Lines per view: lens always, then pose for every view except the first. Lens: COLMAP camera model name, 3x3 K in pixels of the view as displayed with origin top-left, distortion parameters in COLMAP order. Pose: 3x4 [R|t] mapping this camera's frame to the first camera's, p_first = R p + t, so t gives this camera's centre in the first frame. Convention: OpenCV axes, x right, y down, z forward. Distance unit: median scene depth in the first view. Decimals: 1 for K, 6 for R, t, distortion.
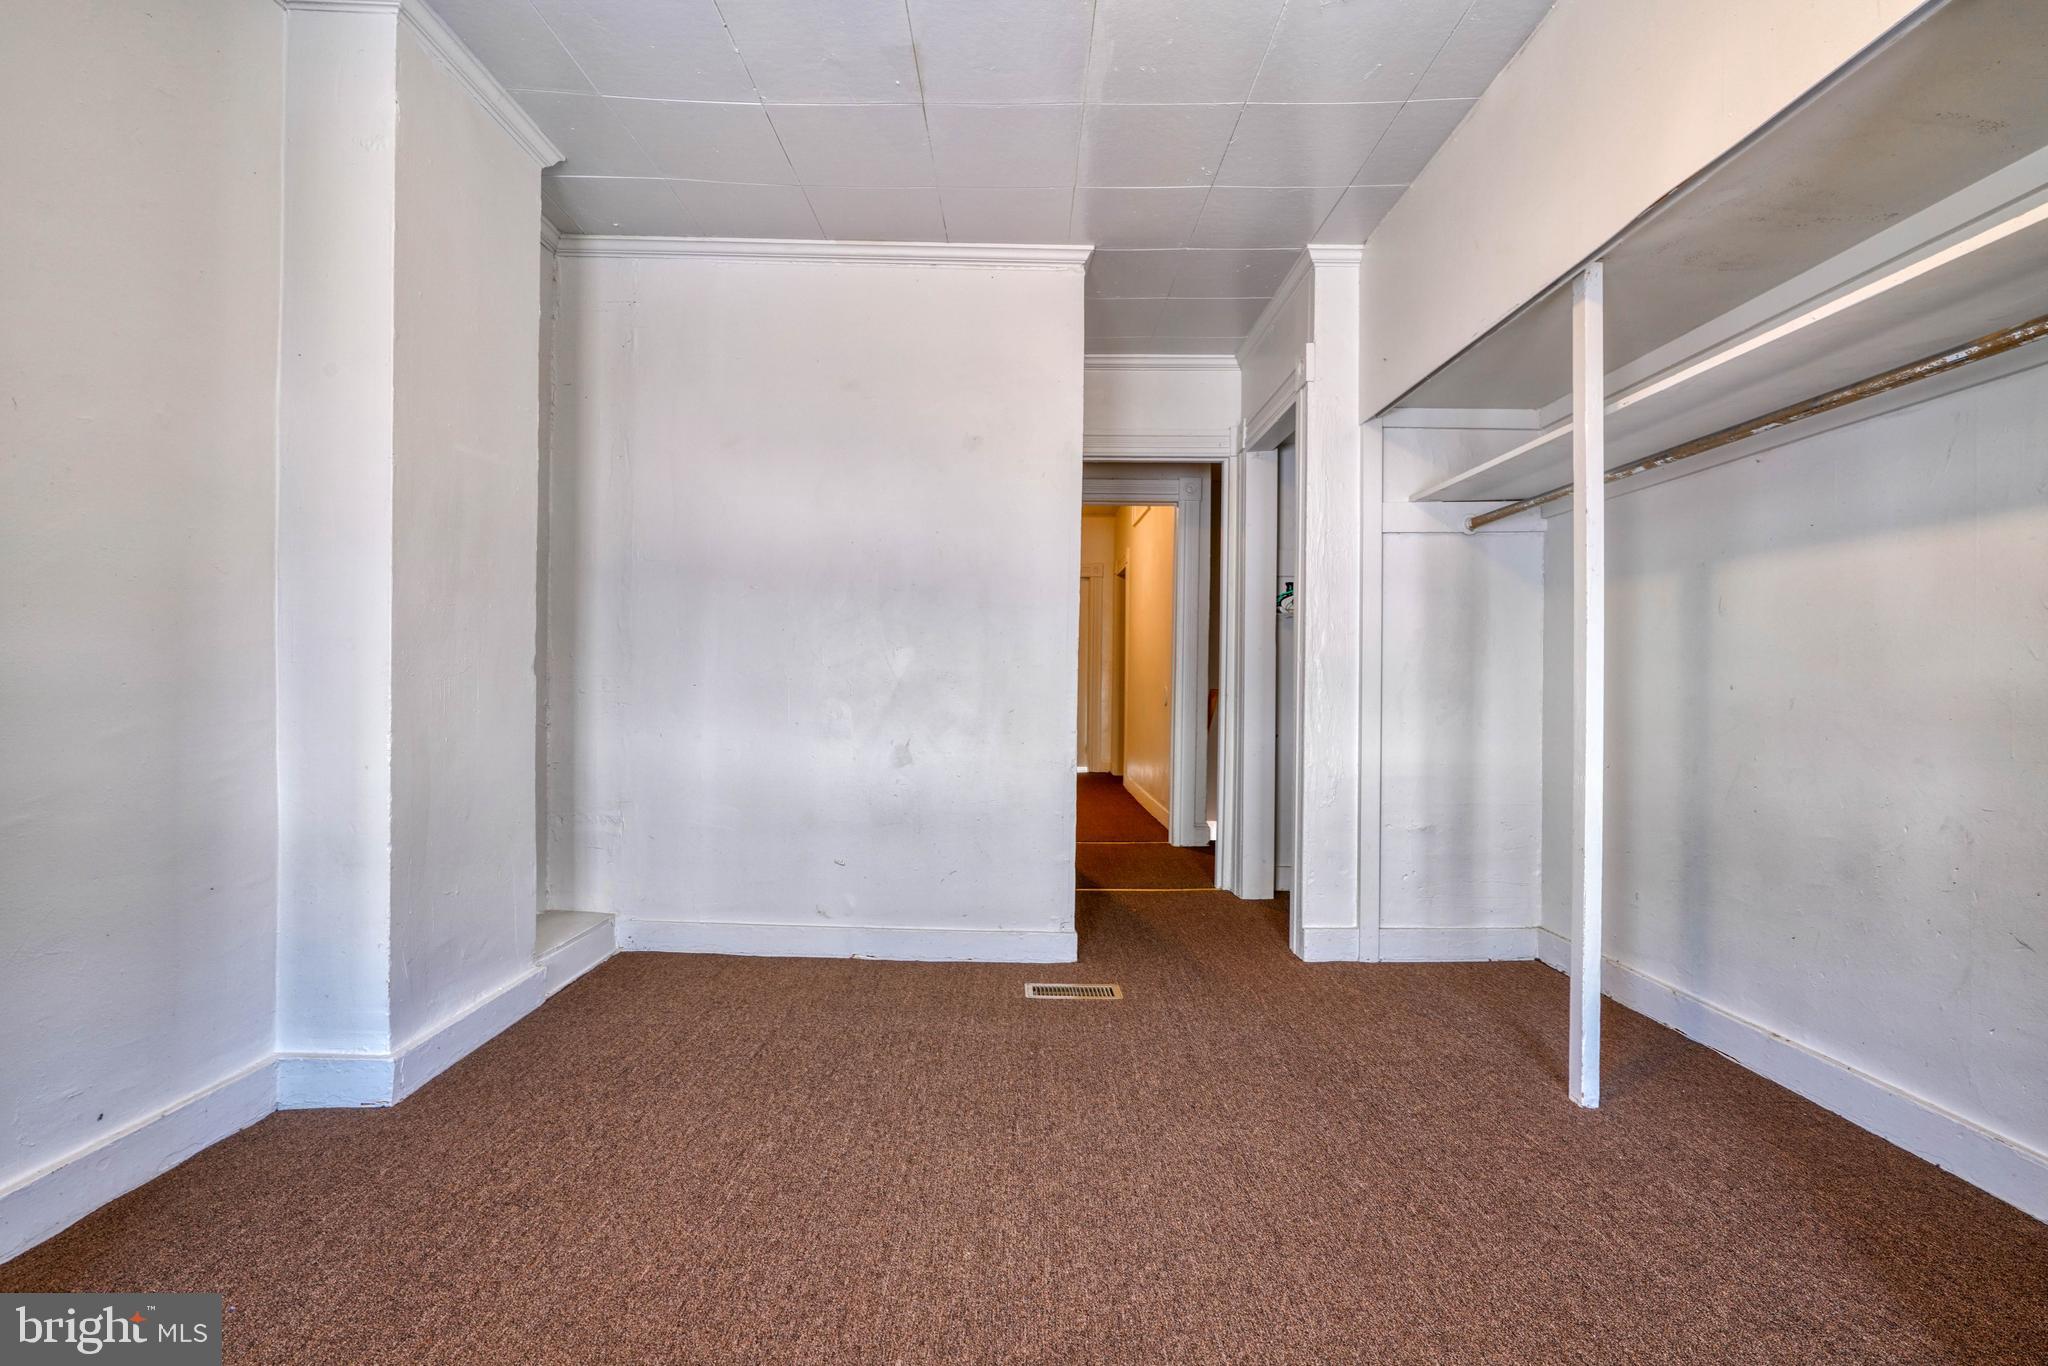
lens RADIAL K [[914.4, 0, 1022.5], [0, 914.4, 690.5], [0, 0, 1]] dist [-0.017919, 0.010066]
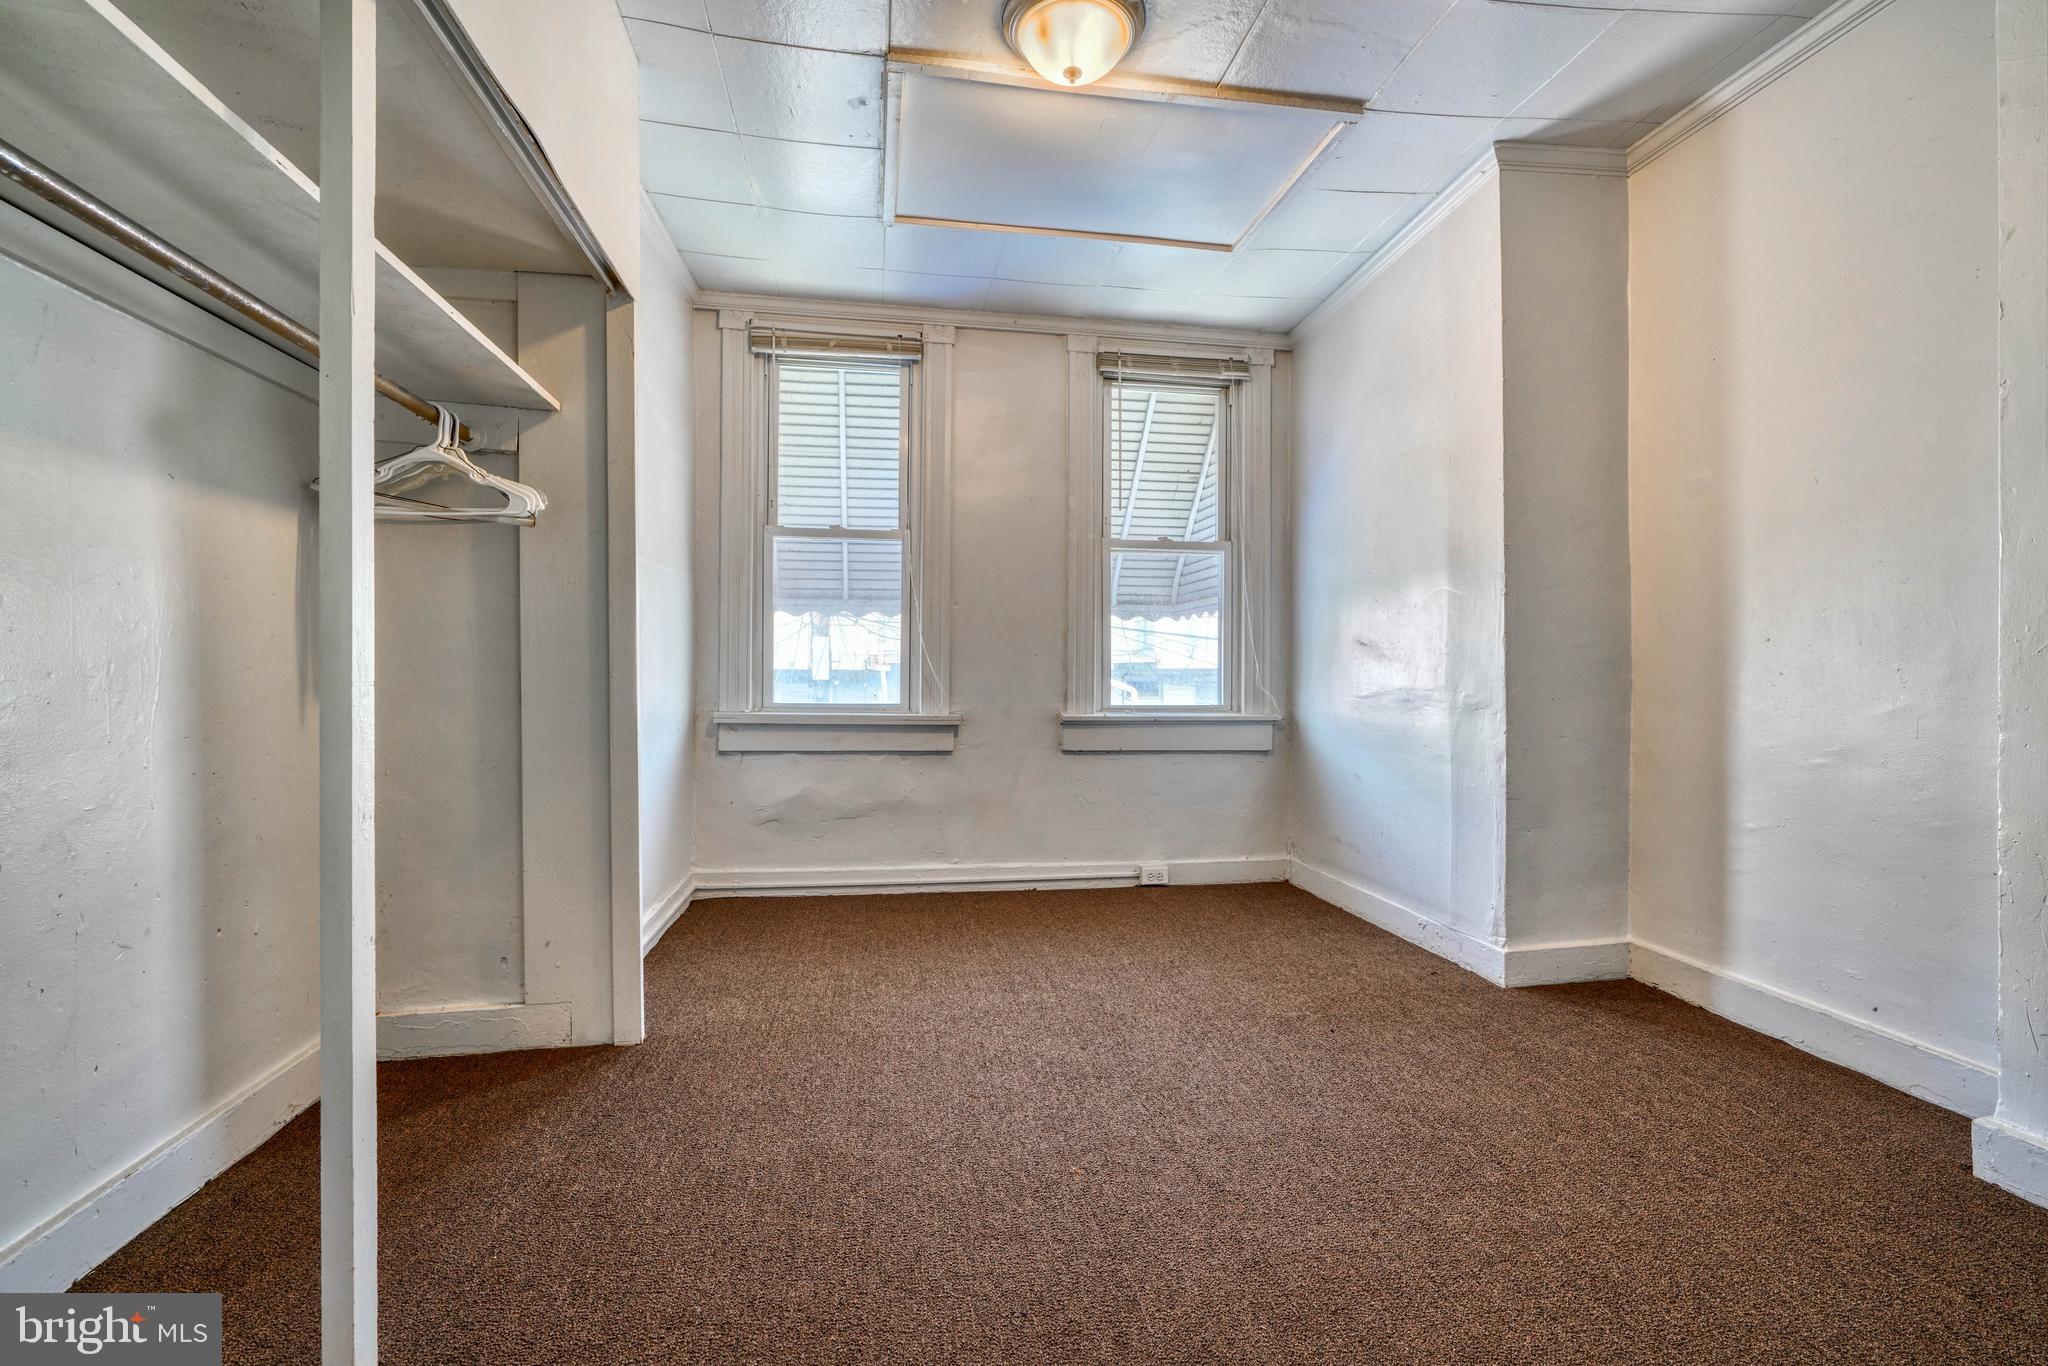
lens RADIAL K [[932.7, 0, 1025.7], [0, 932.7, 668.4], [0, 0, 1]] dist [-0.003222, 0.000881]
pose [[-0.987412, -0.008271, -0.157956, 0.235467], [-0.008319, 0.999965, -0.000358, 0.000891], [0.157953, 0.000960, -0.987446, 1.330033]]
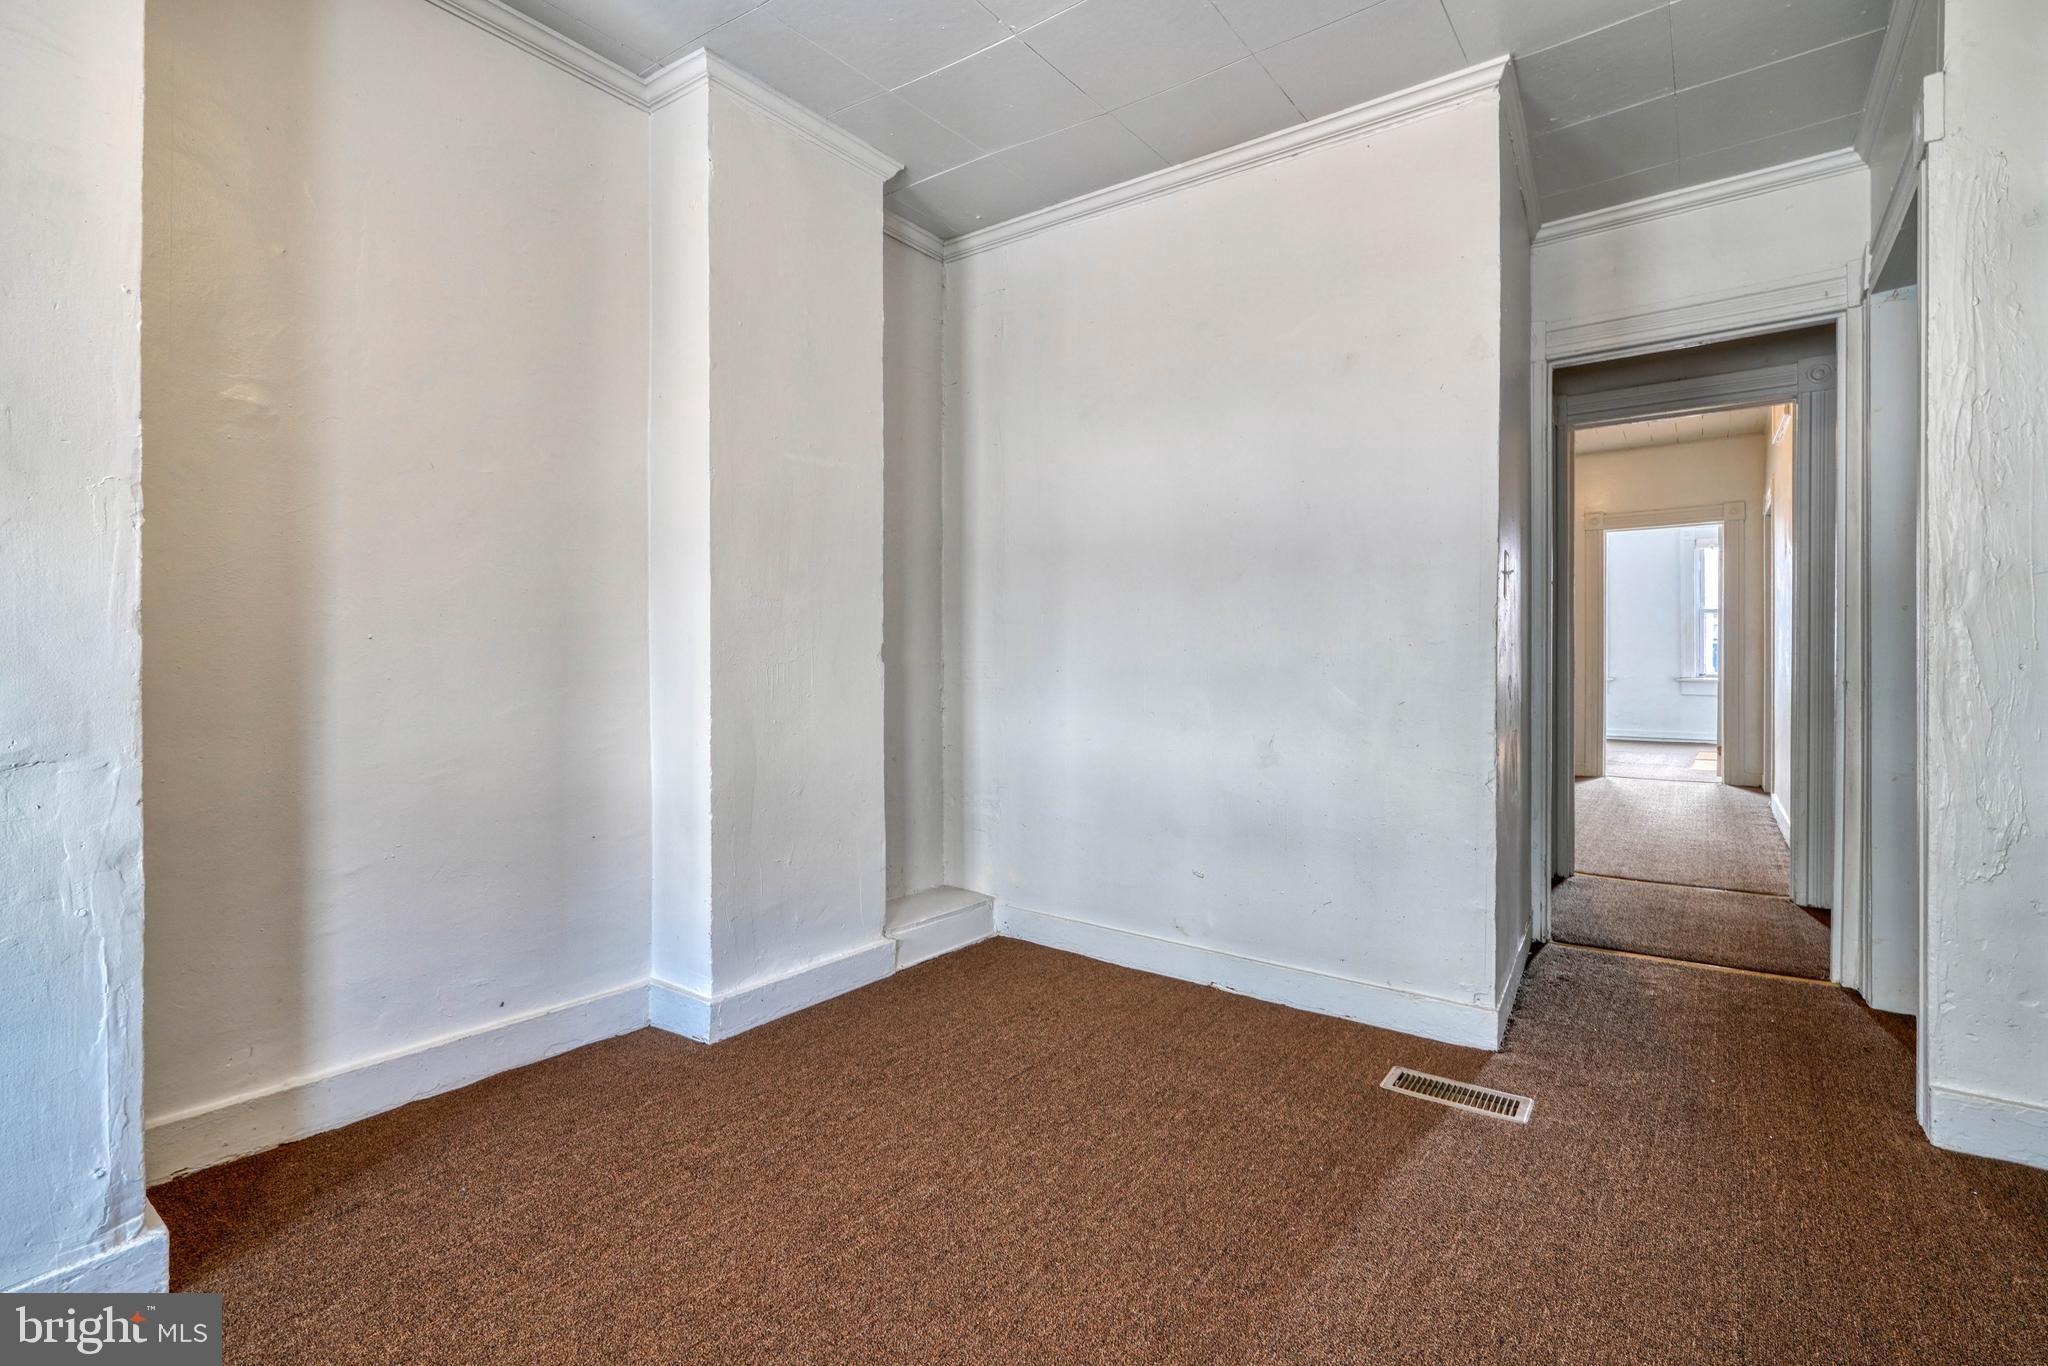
lens RADIAL K [[932.7, 0, 1025.7], [0, 932.7, 668.4], [0, 0, 1]] dist [-0.003222, 0.000881]
pose [[0.806455, -0.005338, -0.591271, 0.245272], [0.001523, 0.999975, -0.006950, -0.002151], [0.591293, 0.004704, 0.806443, 0.229585]]
